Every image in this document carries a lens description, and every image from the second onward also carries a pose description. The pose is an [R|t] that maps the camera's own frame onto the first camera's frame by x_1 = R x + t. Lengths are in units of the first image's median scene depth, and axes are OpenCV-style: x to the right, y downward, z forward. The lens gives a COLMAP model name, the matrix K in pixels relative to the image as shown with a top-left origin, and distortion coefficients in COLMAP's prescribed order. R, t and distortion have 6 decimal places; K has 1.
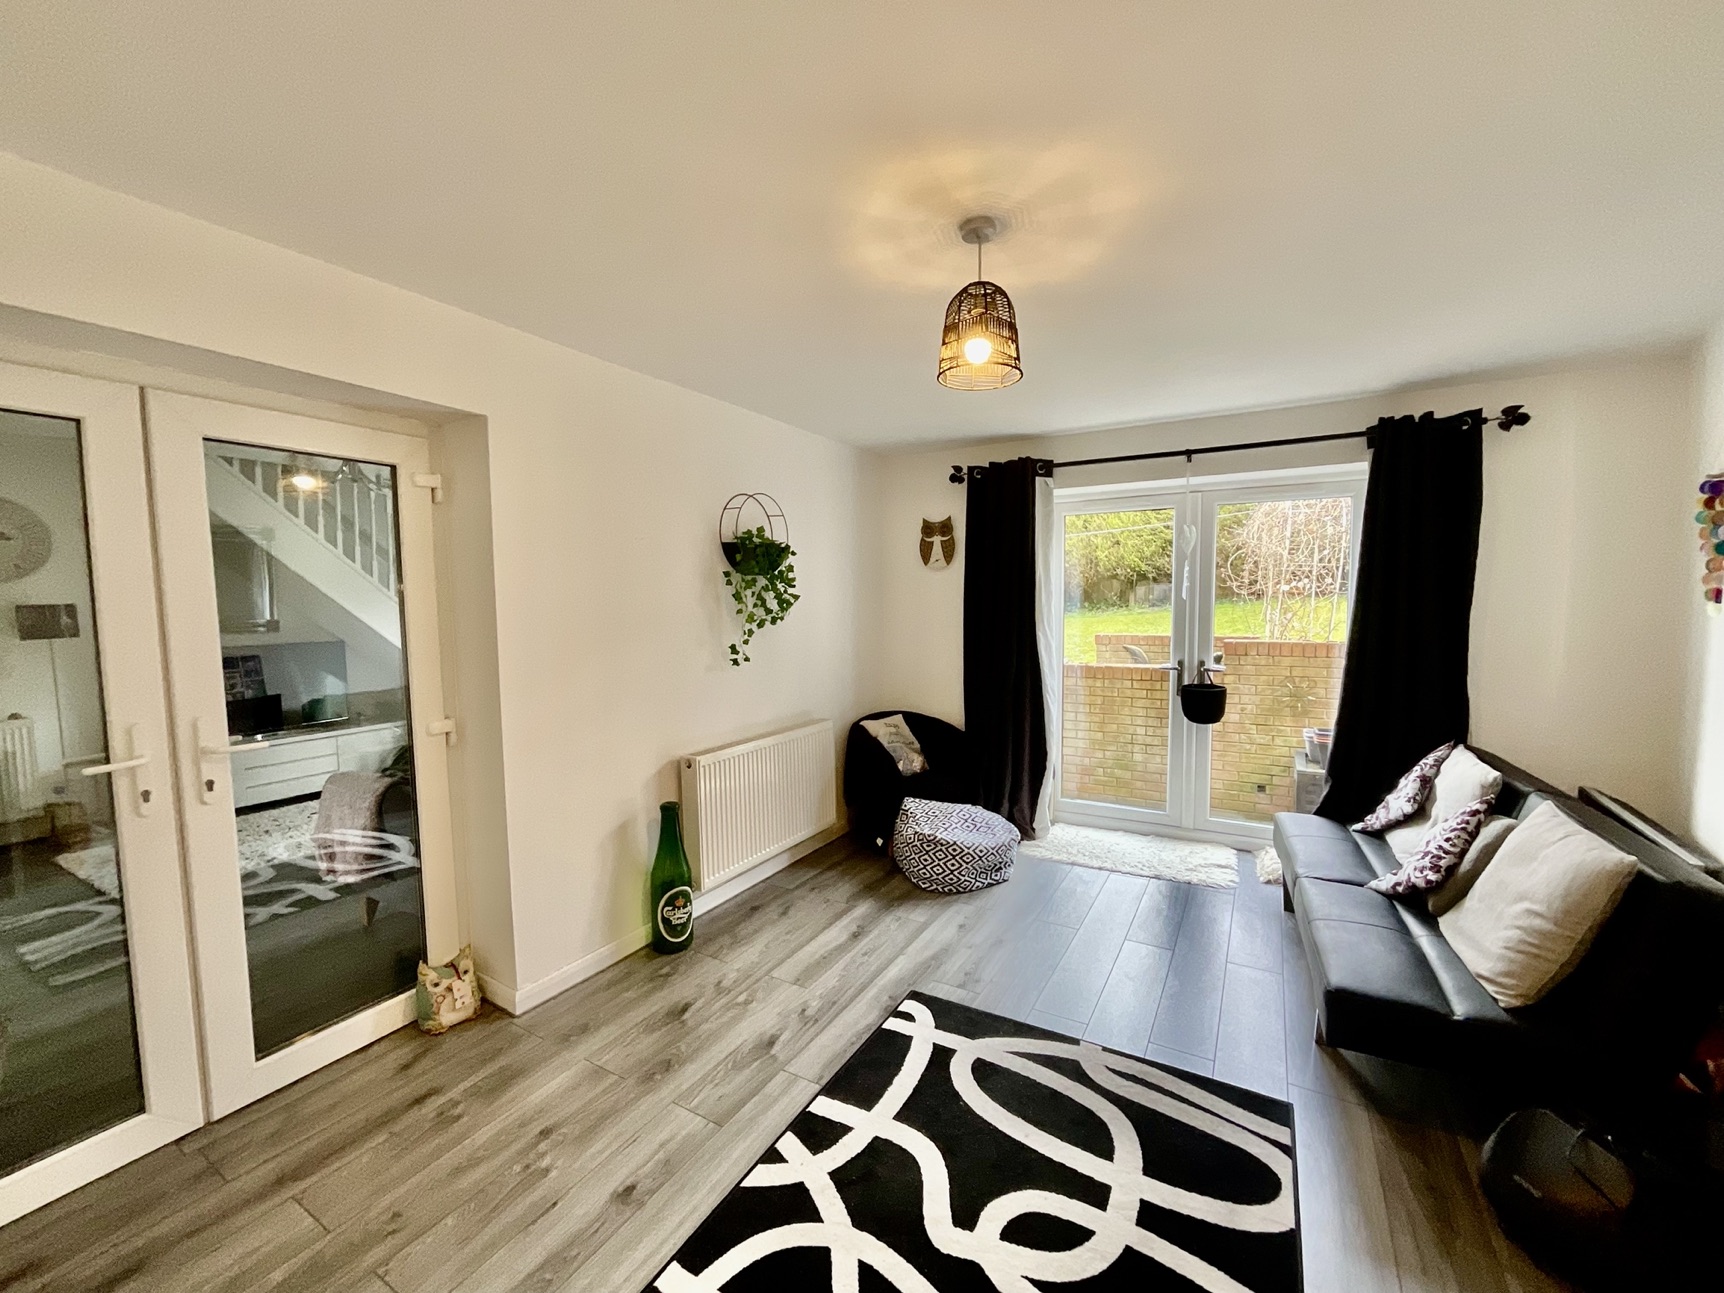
lens RADIAL K [[697.9, 0, 862.3], [0, 697.9, 648.0], [0, 0, 1]] dist [-0.006708, 0.004521]
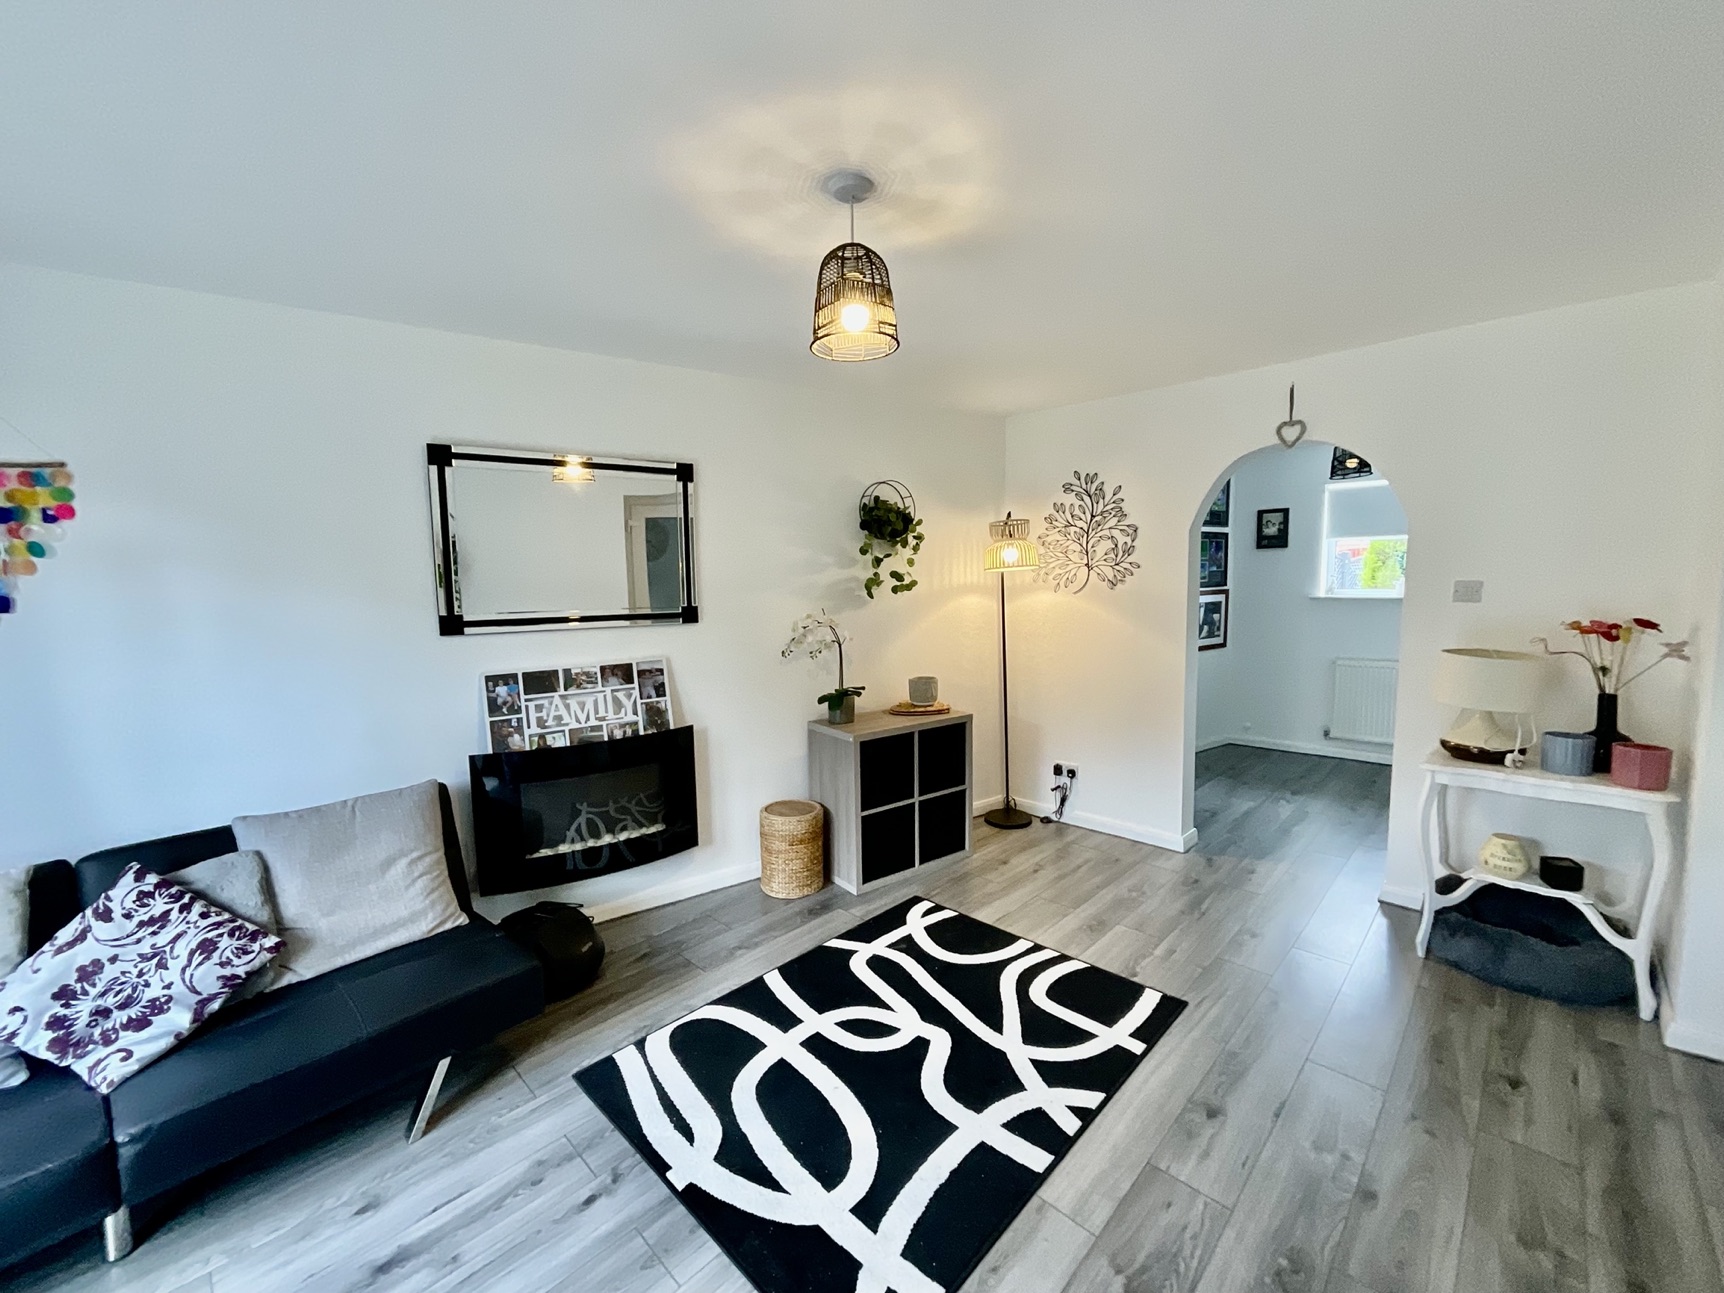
lens RADIAL K [[697.9, 0, 862.3], [0, 697.9, 648.0], [0, 0, 1]] dist [-0.006708, 0.004521]
pose [[-0.968148, 0.002541, 0.250365, -0.071928], [0.047687, 0.983516, 0.174422, -0.147517], [-0.245794, 0.180805, -0.952310, 1.910555]]
